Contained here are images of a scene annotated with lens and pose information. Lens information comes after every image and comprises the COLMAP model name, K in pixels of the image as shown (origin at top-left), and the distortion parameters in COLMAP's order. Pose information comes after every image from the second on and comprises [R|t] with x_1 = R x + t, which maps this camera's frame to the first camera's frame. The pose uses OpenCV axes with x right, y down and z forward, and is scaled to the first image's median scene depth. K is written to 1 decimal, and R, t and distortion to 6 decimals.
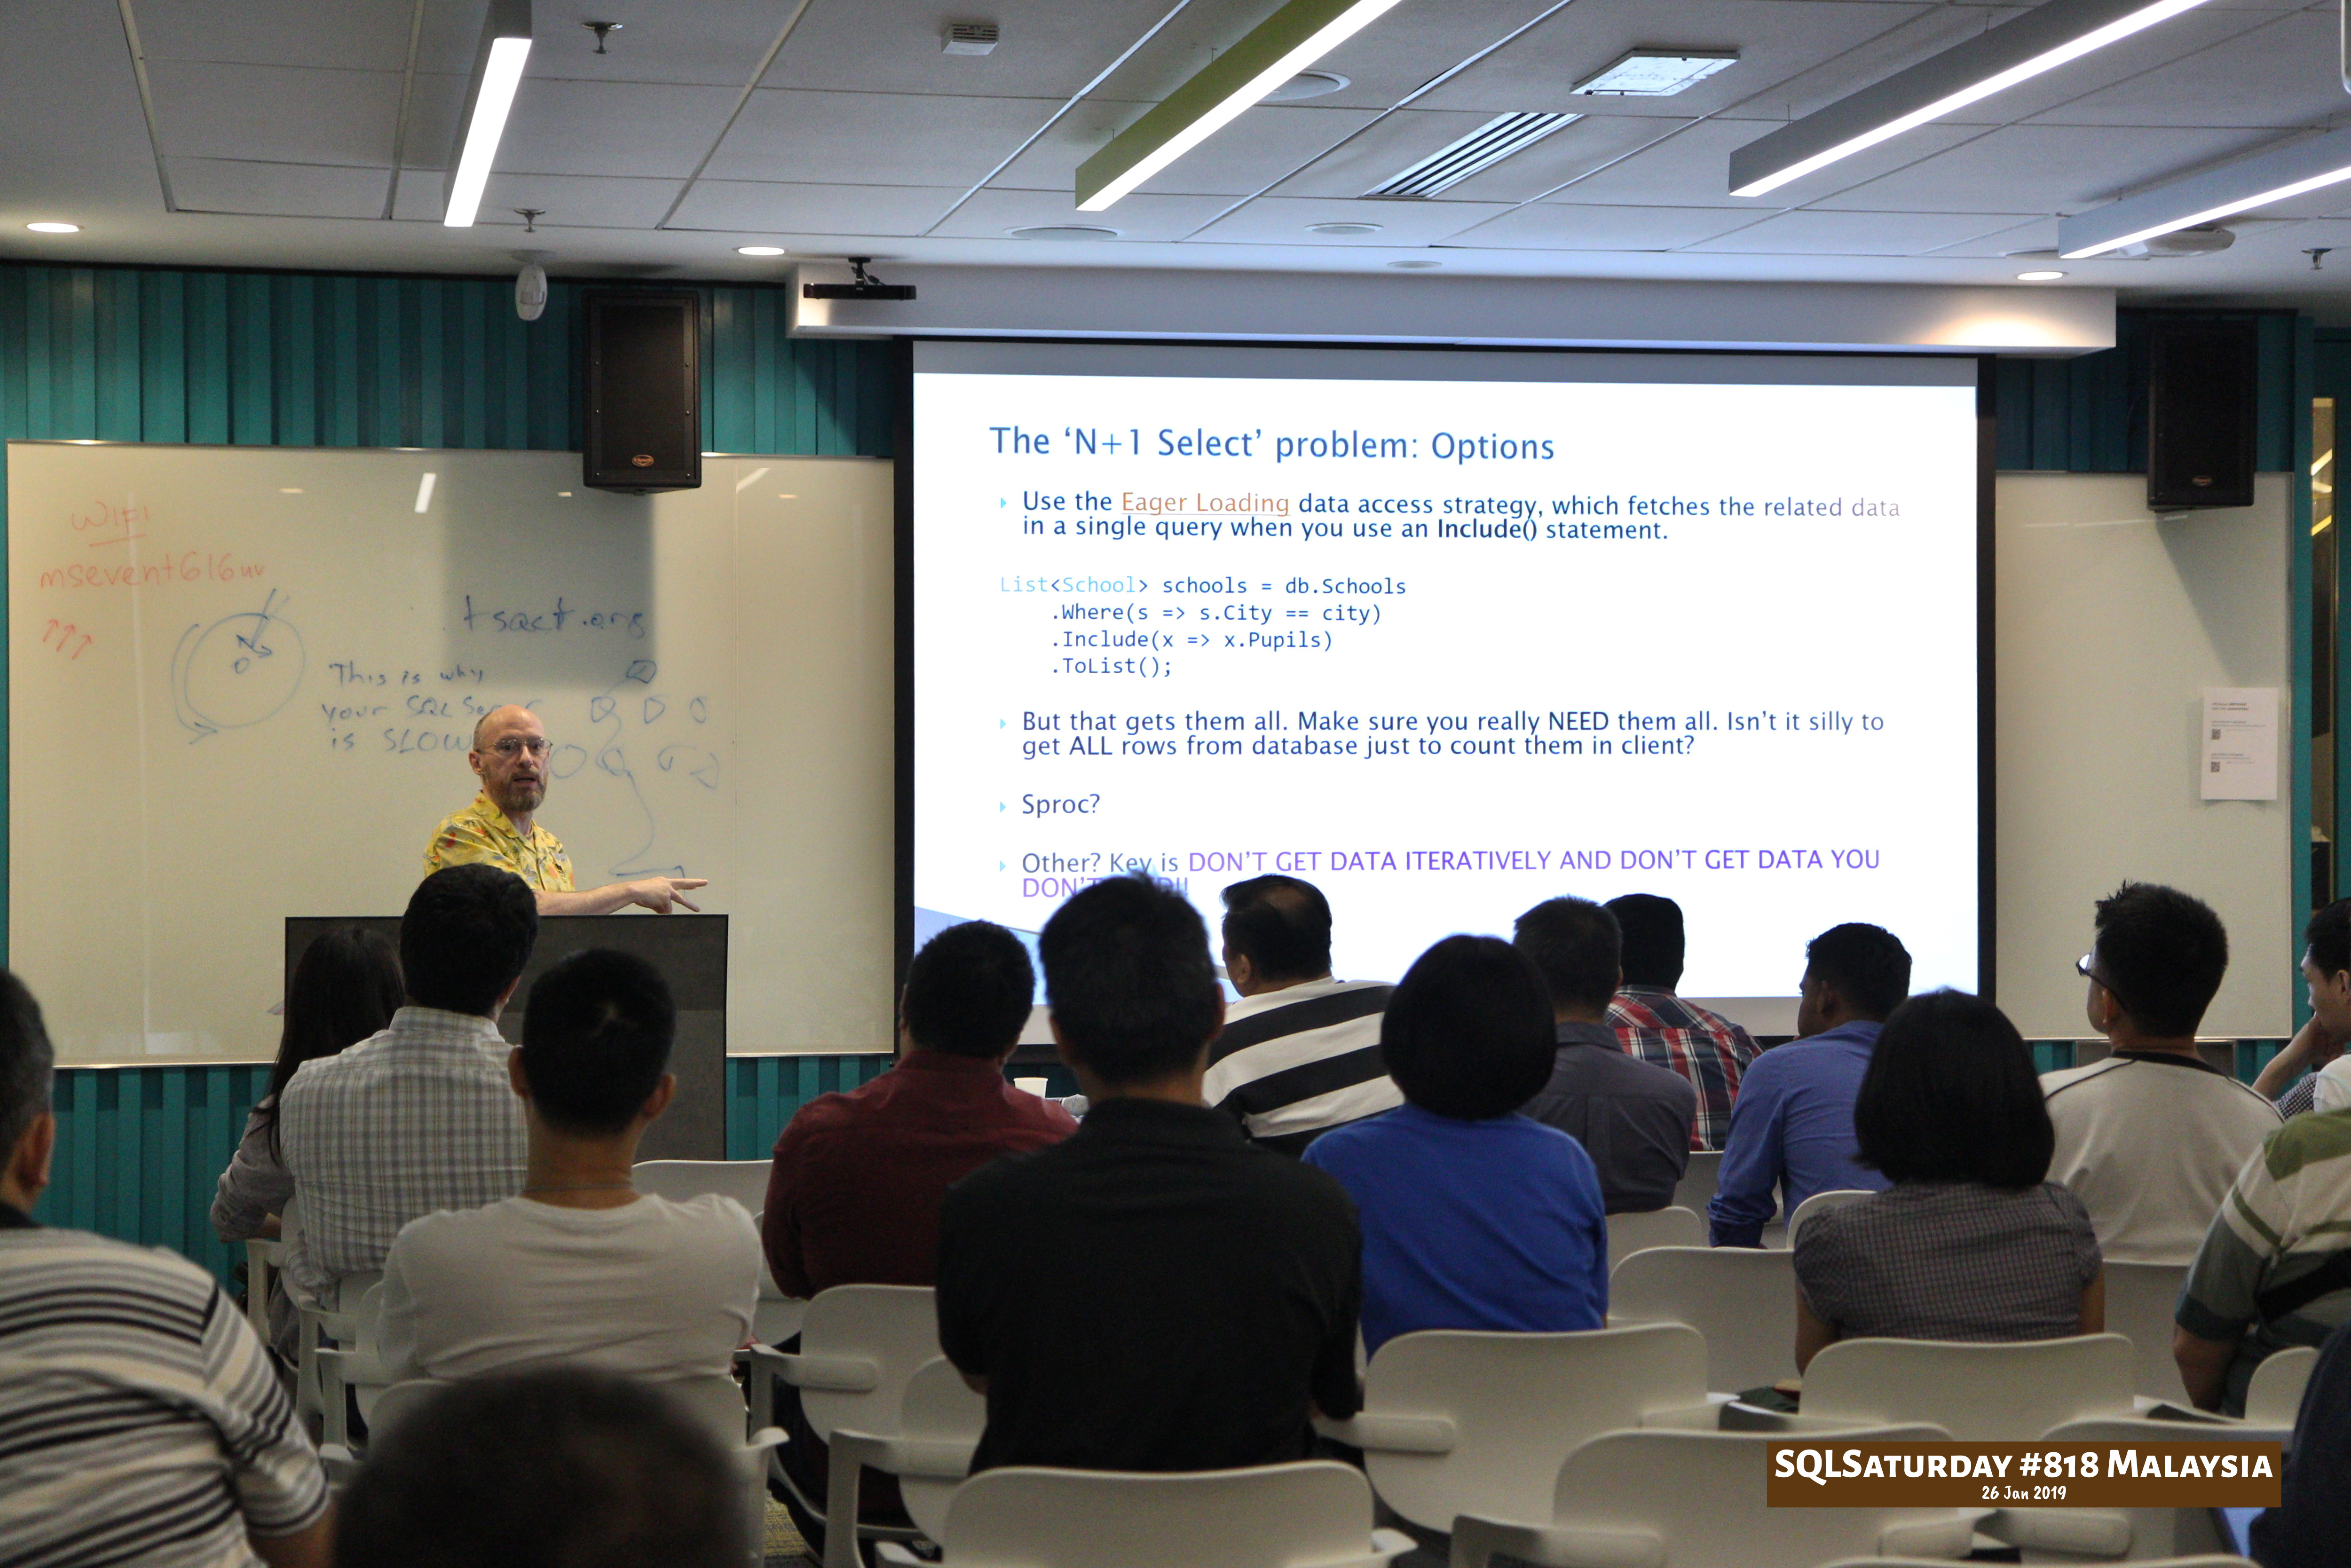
lens RADIAL K [[4442.9, 0, 1157.9], [0, 4442.9, 780.0], [0, 0, 1]] dist [0.245445, 0.000000]
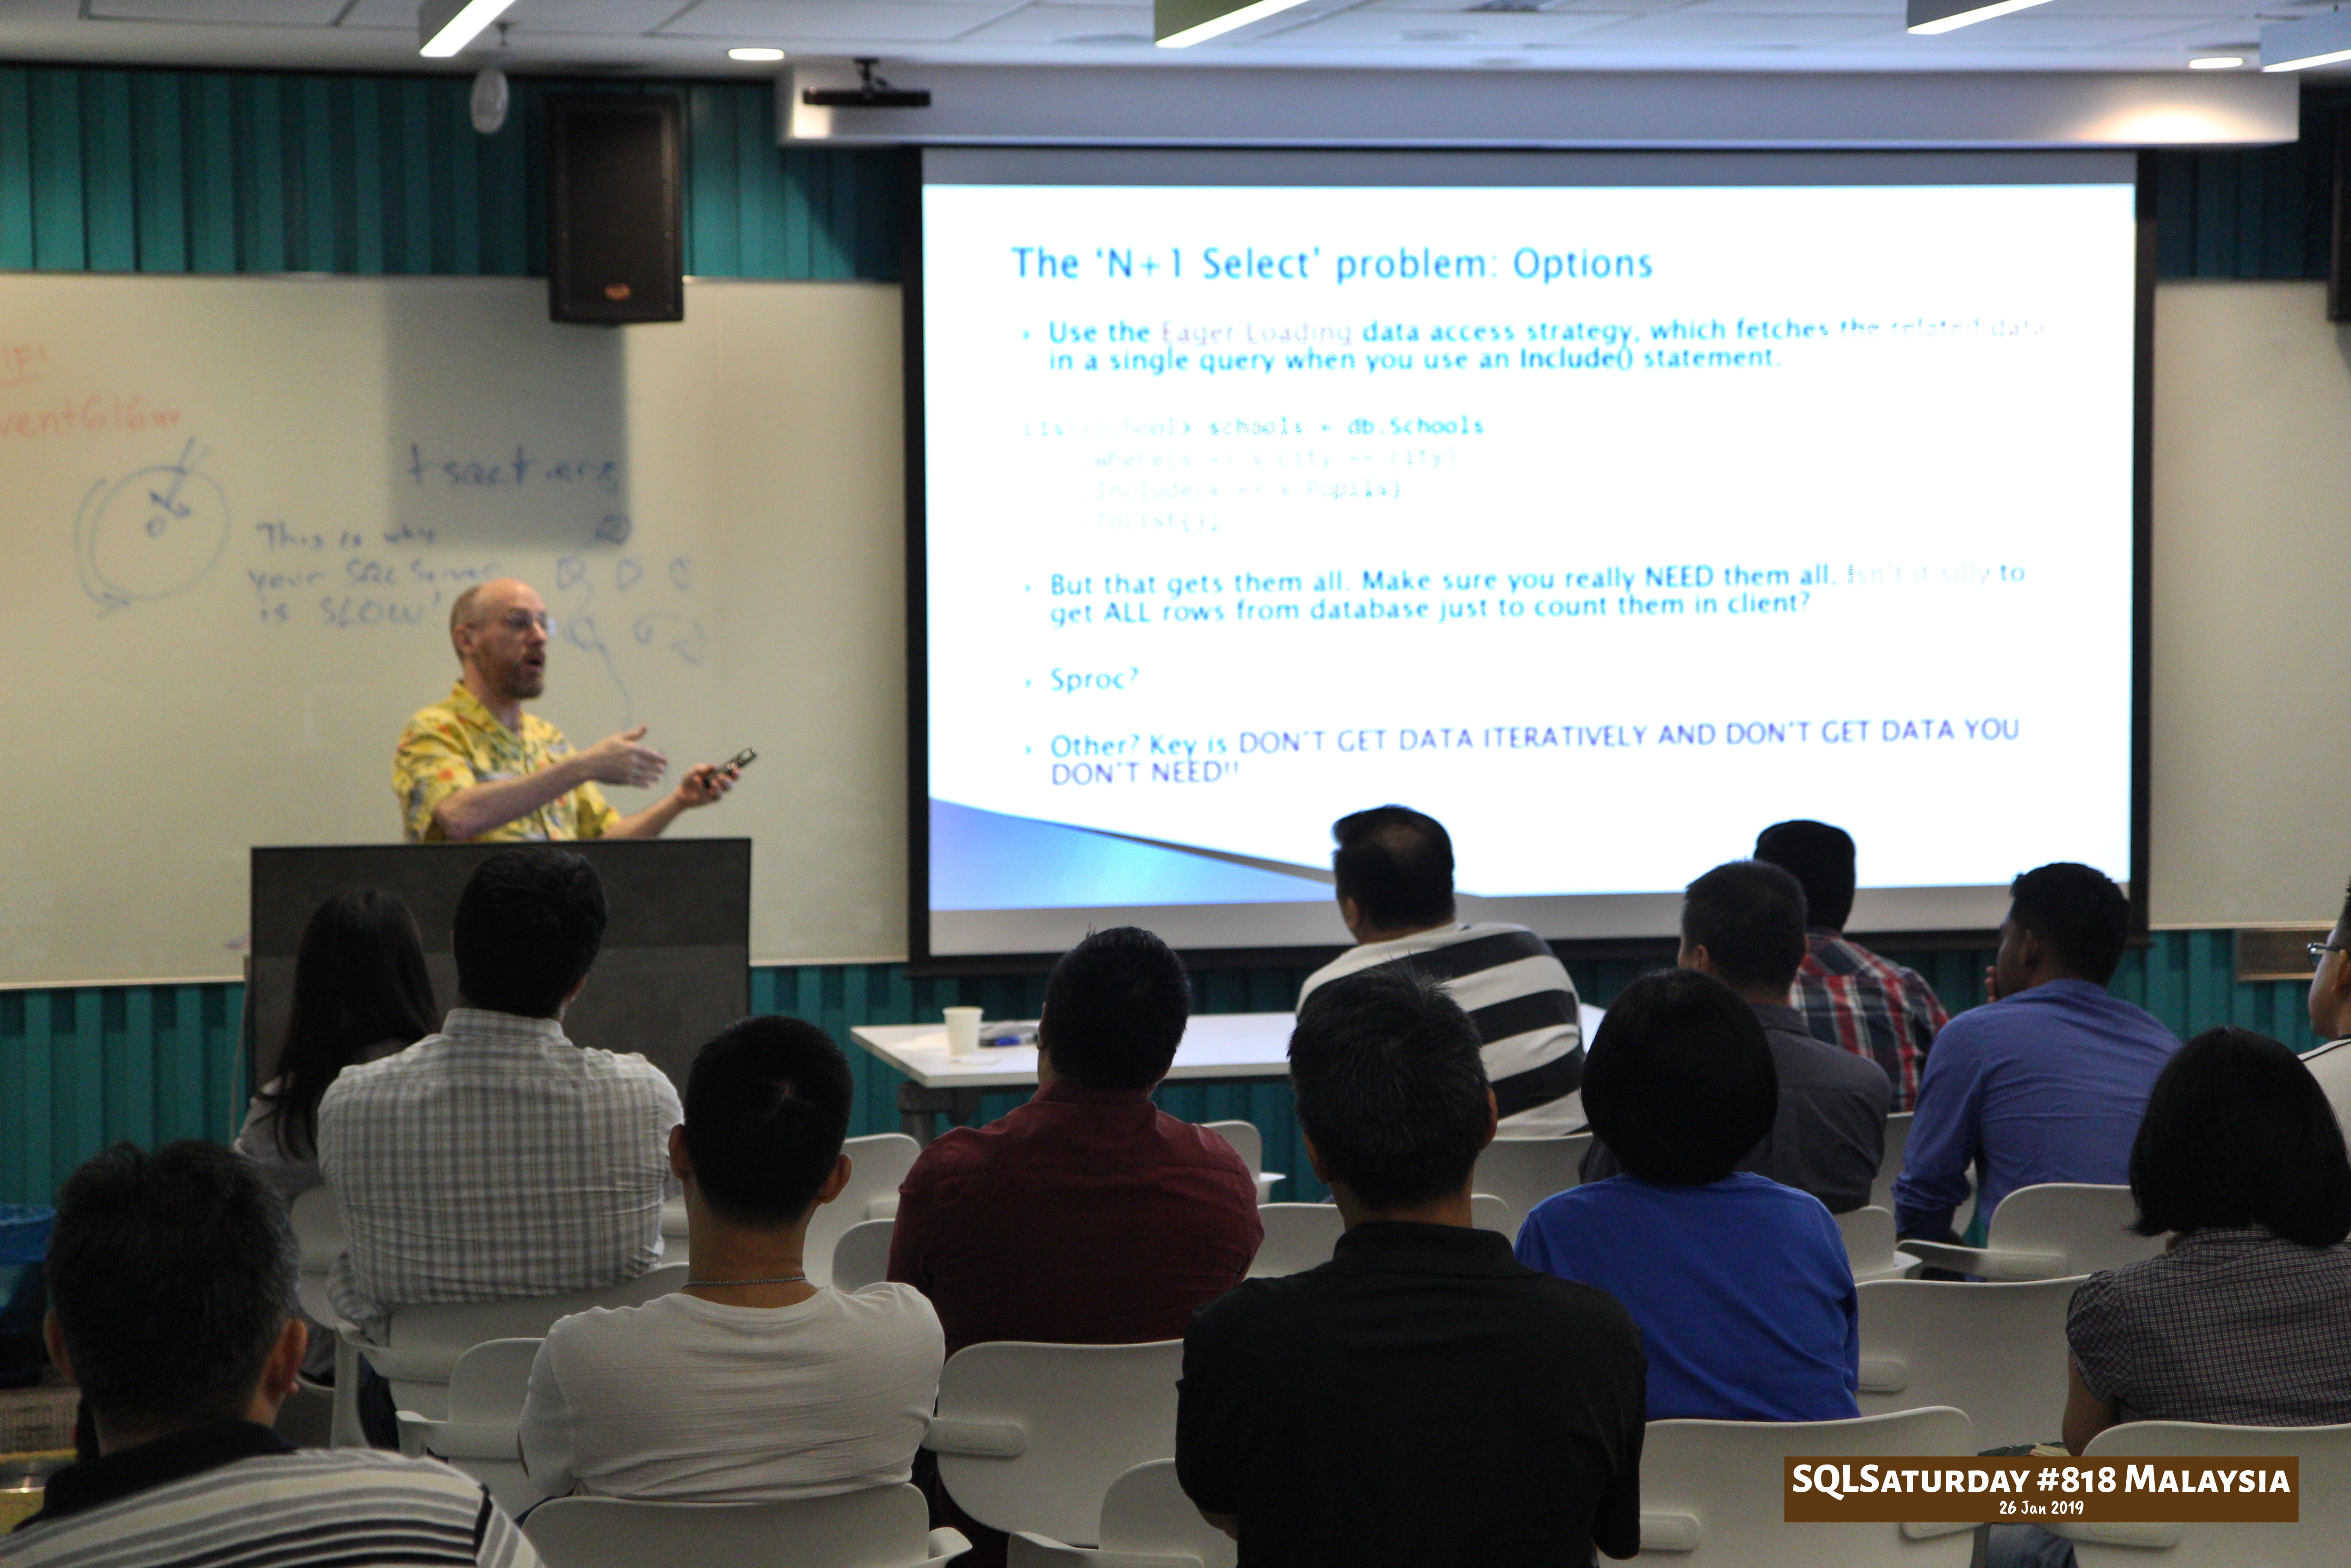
lens RADIAL K [[5178.5, 0, 1153.3], [0, 5178.5, 773.9], [0, 0, 1]] dist [0.354112, 0.000000]
pose [[0.999635, -0.006855, 0.026129, -0.036939], [0.005284, 0.998202, 0.059706, -0.036828], [-0.026491, -0.059546, 0.997874, -0.023653]]
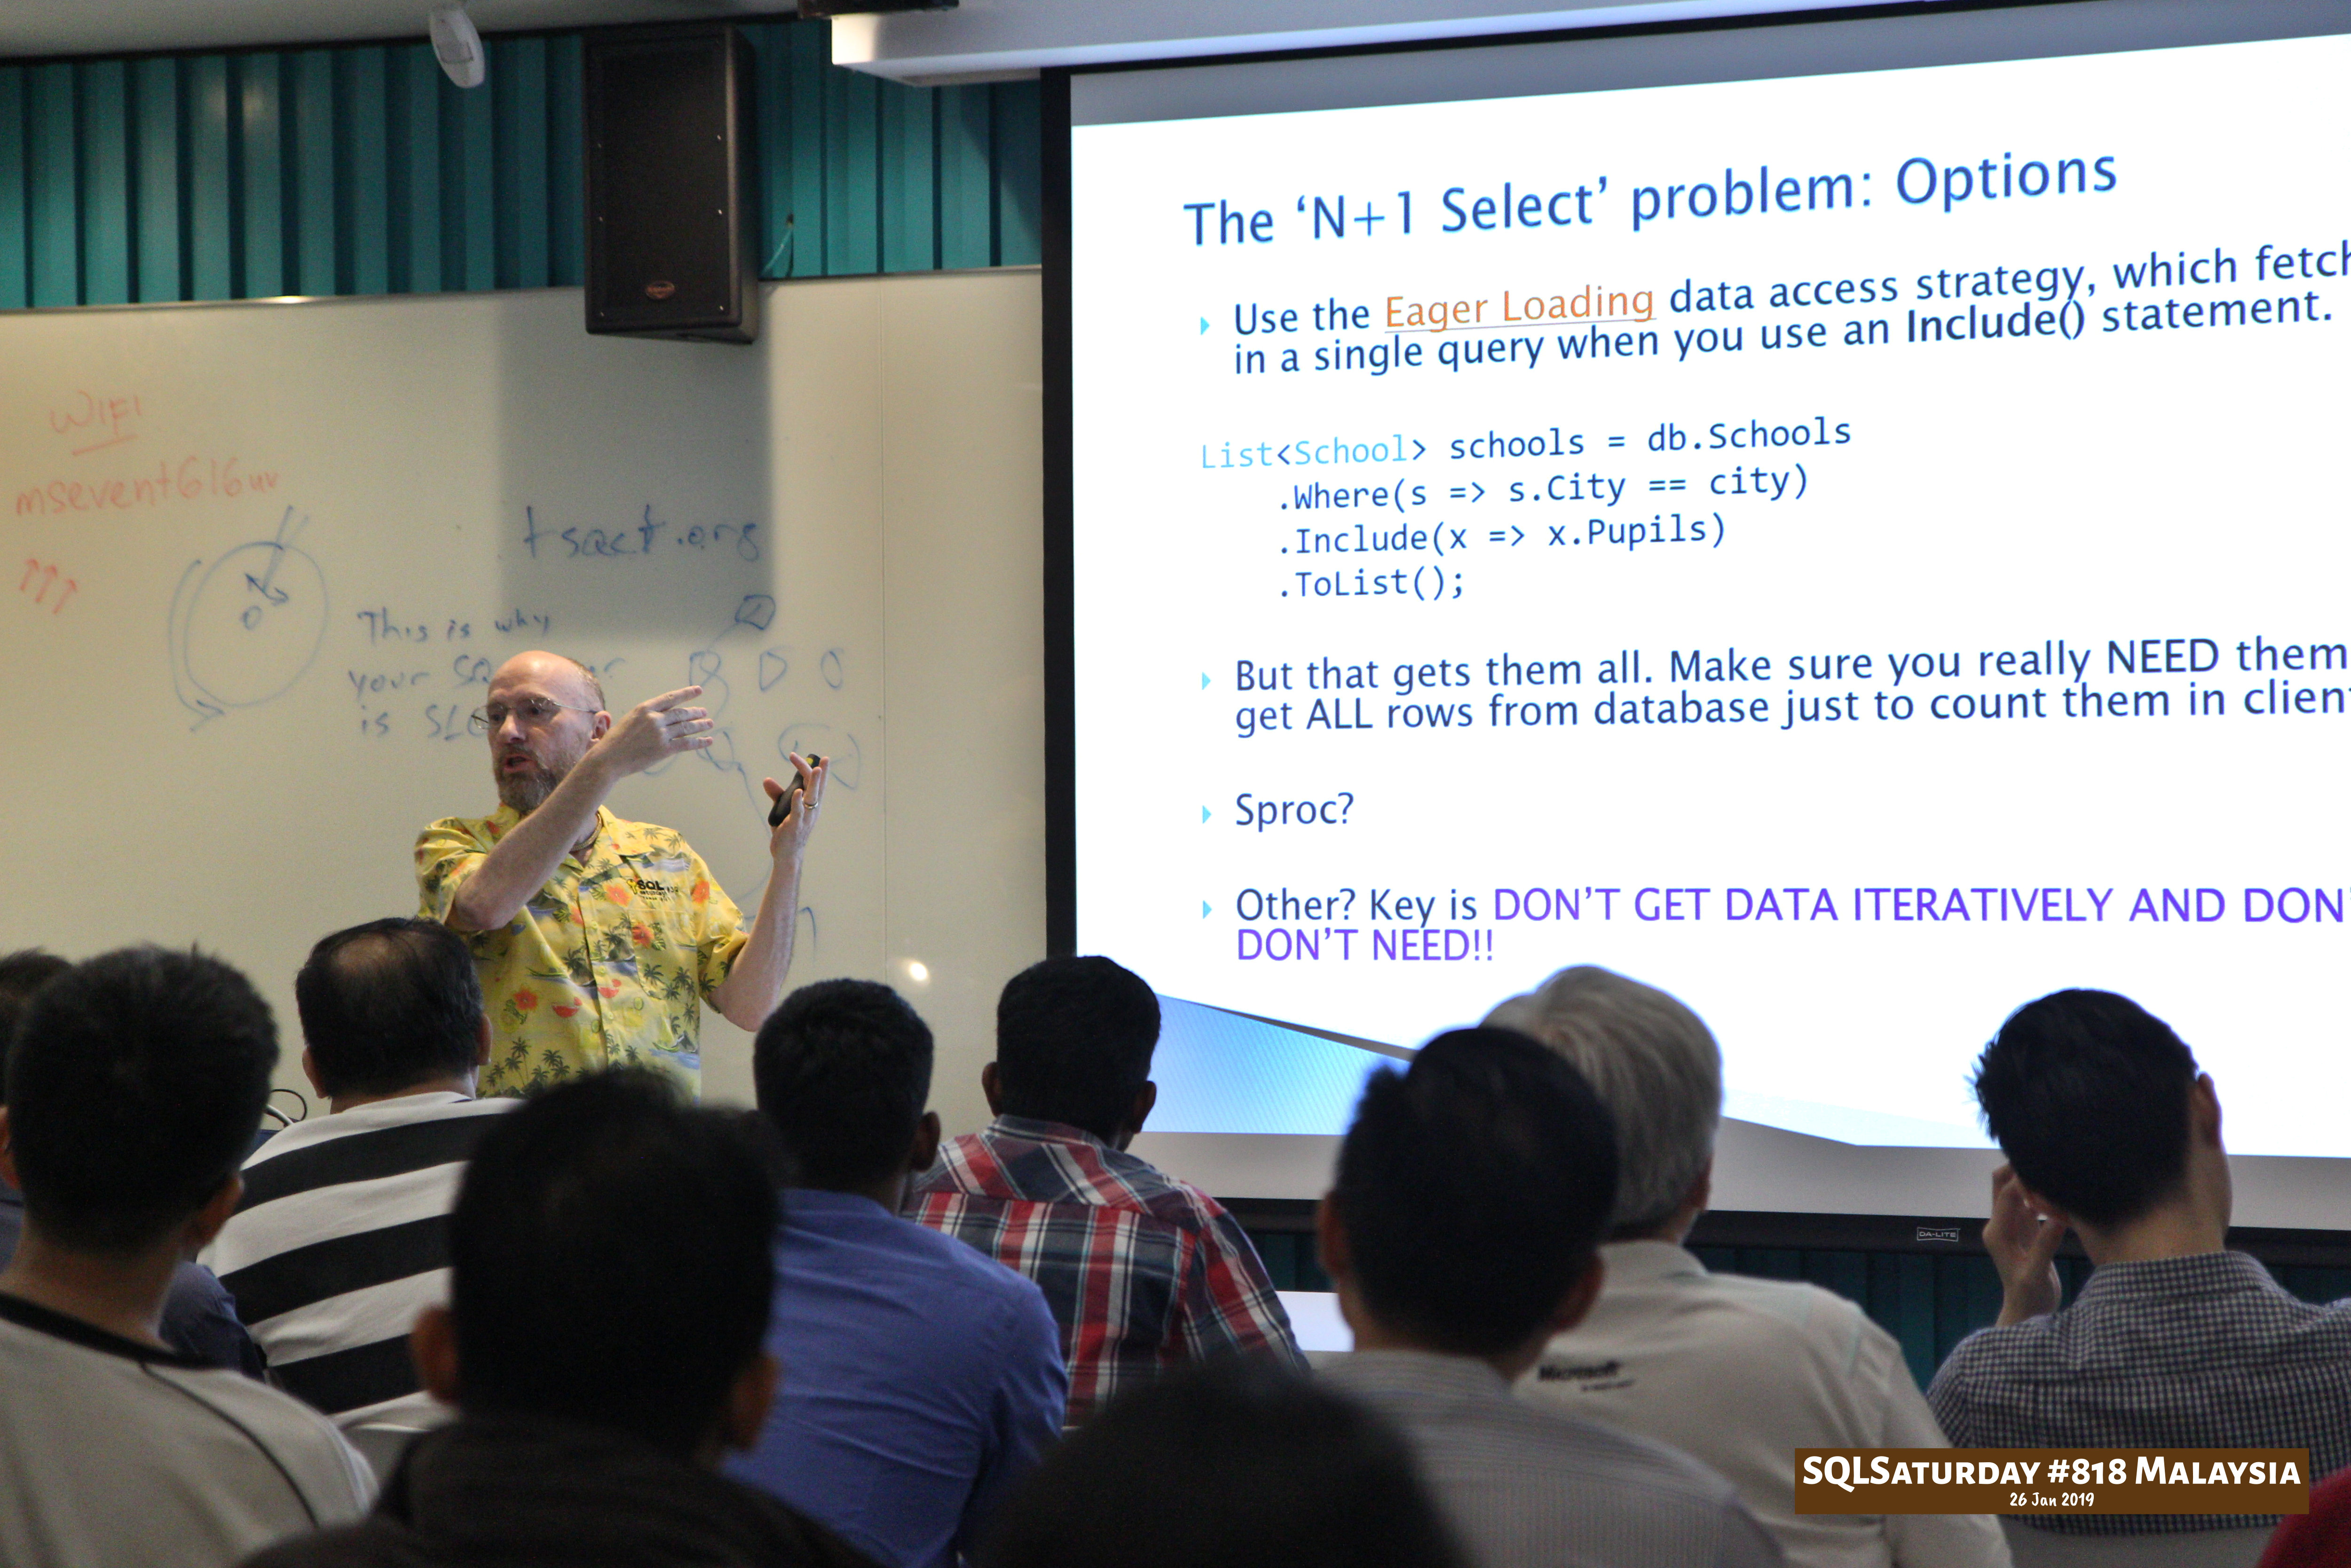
lens RADIAL K [[5834.8, 0, 995.4], [0, 5834.8, 782.9], [0, 0, 1]] dist [0.383395, 0.000000]
pose [[0.812039, -0.006706, -0.583565, 0.416087], [0.010010, 0.999947, 0.002439, -0.000687], [0.583518, -0.007822, 0.812063, 0.316074]]
